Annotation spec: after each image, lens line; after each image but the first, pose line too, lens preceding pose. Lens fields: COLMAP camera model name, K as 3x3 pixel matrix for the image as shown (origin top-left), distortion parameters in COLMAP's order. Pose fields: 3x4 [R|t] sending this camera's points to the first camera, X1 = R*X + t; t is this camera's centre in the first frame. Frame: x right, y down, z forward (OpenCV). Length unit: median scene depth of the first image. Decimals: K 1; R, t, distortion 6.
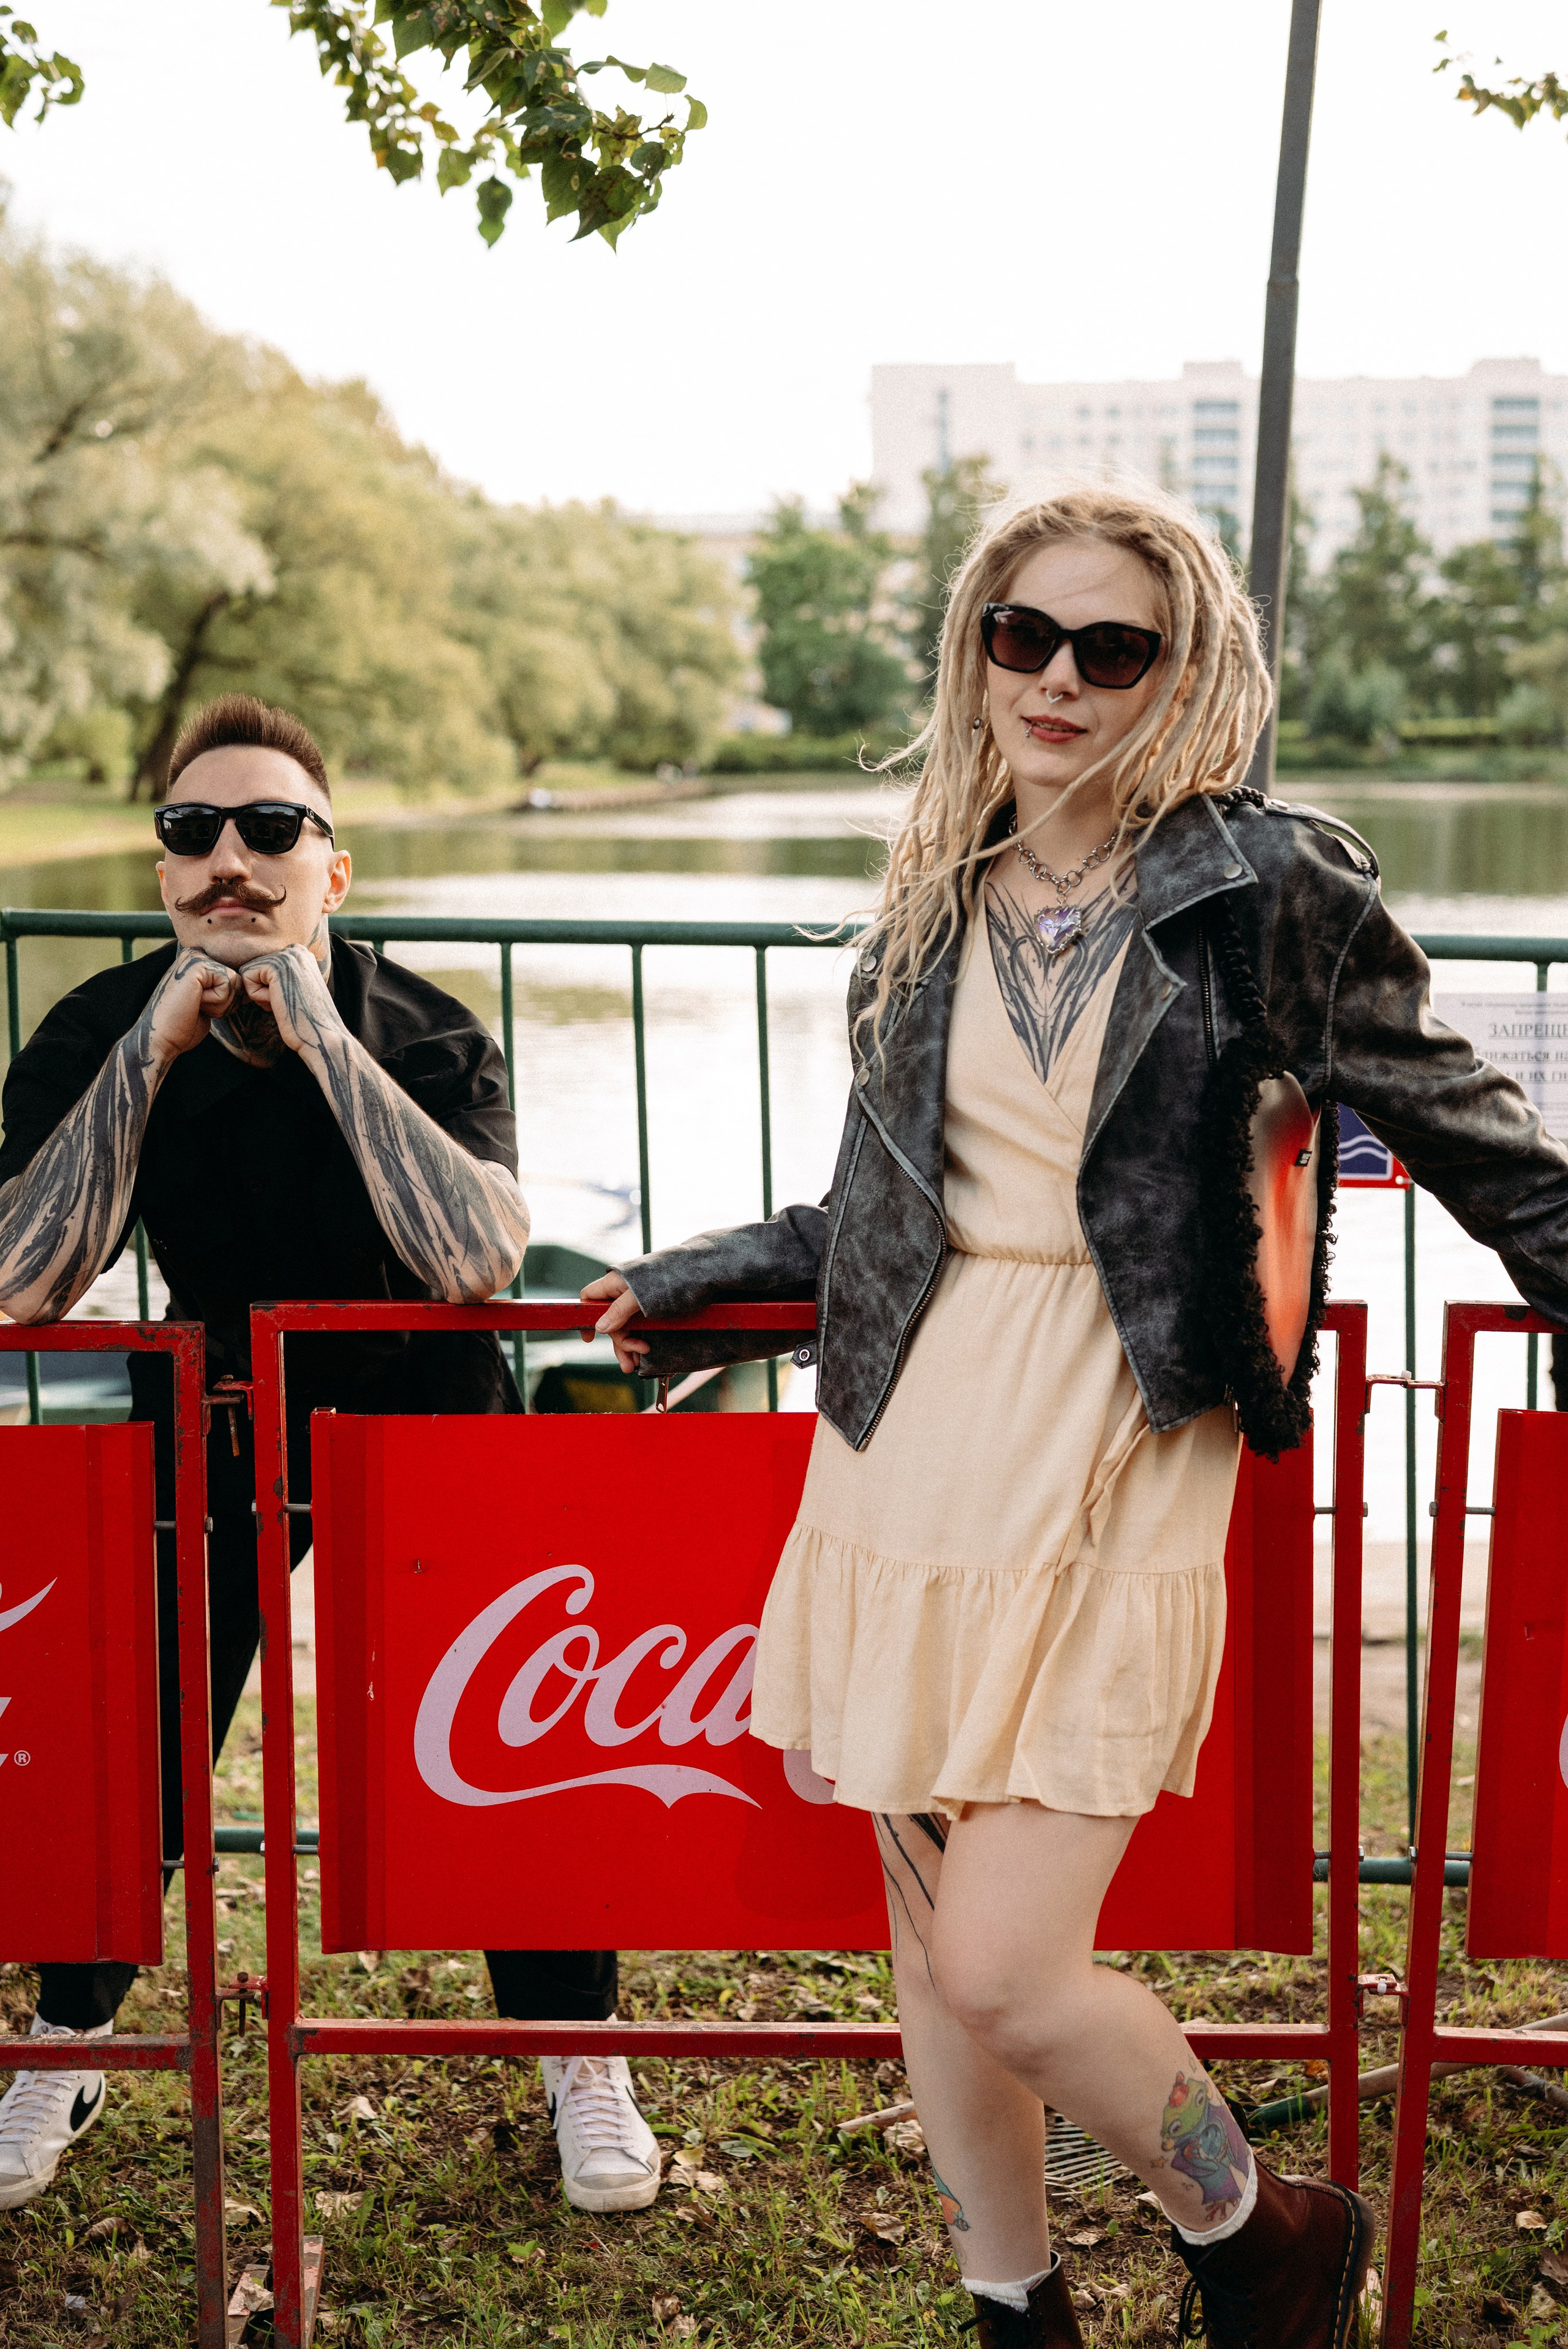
lens RADIAL K [[3357.7, 0, 784.0], [0, 3357.7, 1174.5], [0, 0, 1]] dist [0.027629, -0.149807]
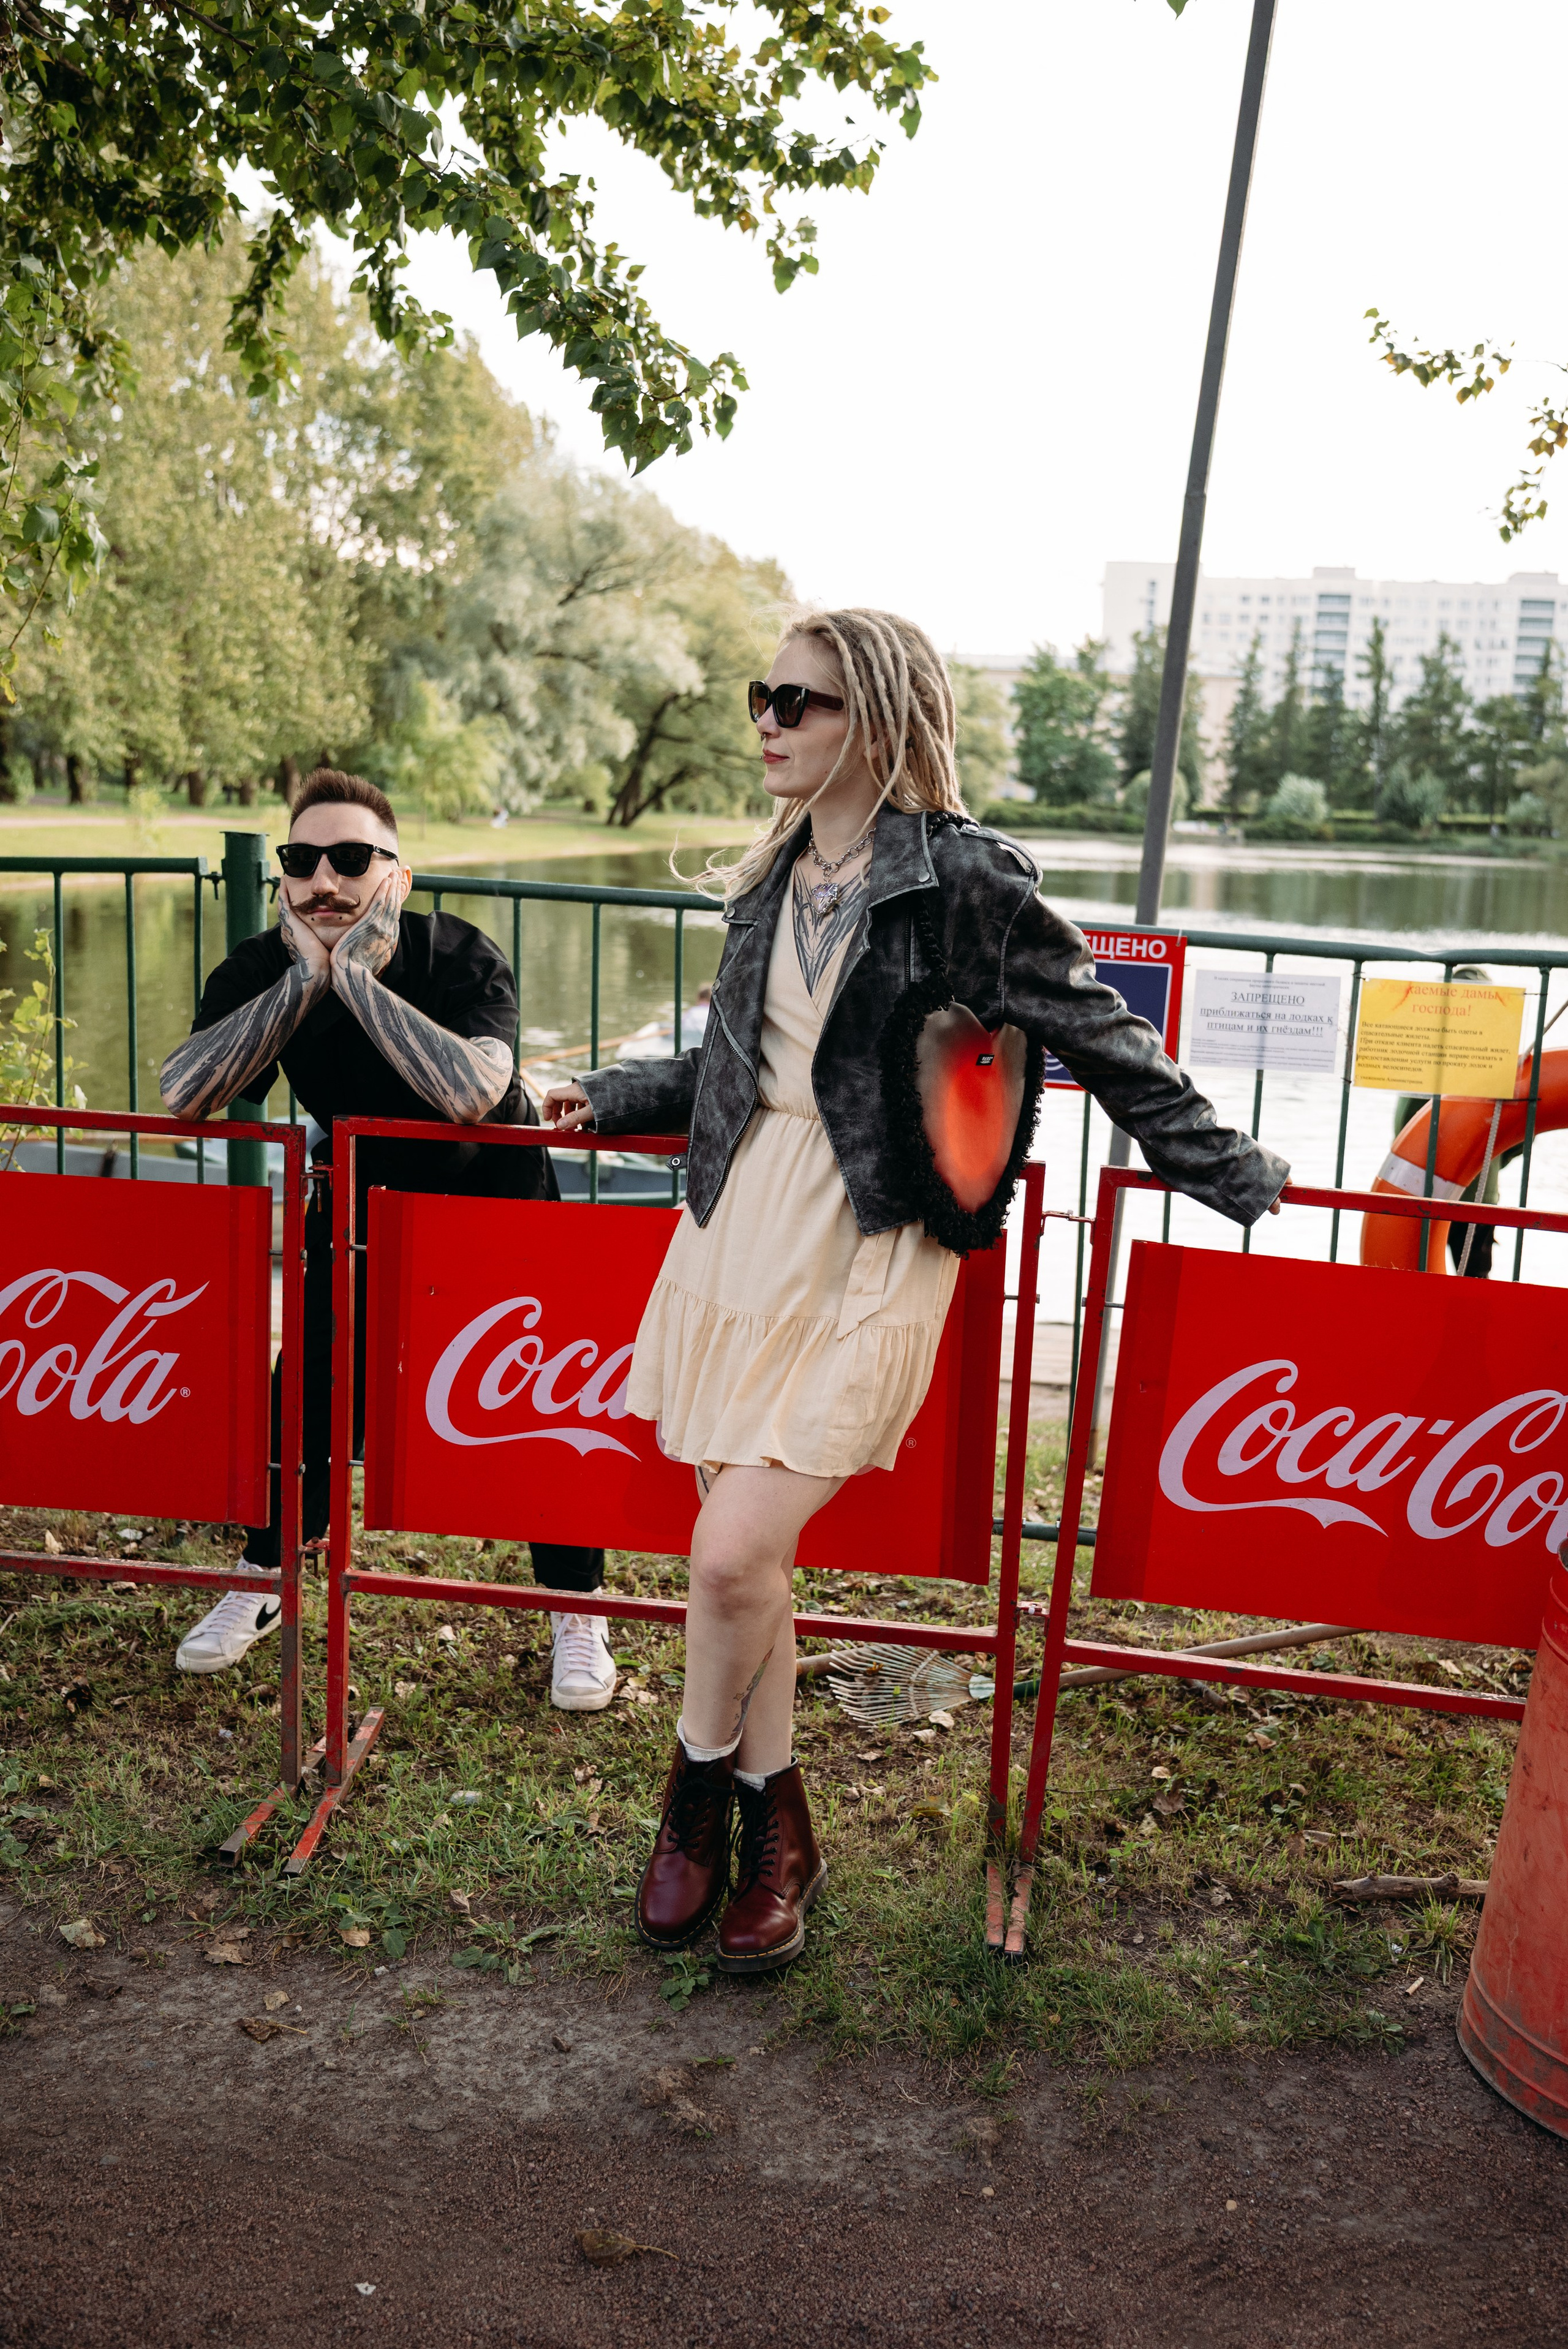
lens RADIAL K [[2147.4, 0, 784.0], [0, 2147.4, 1174.5], [0, 0, 1]] dist [0.003109, -0.003647]
pose [[0.991832, 0.067119, -0.108460, 0.128461], [-0.062303, 0.996941, 0.047198, 0.004003], [0.111296, -0.040055, 0.992980, 0.019511]]
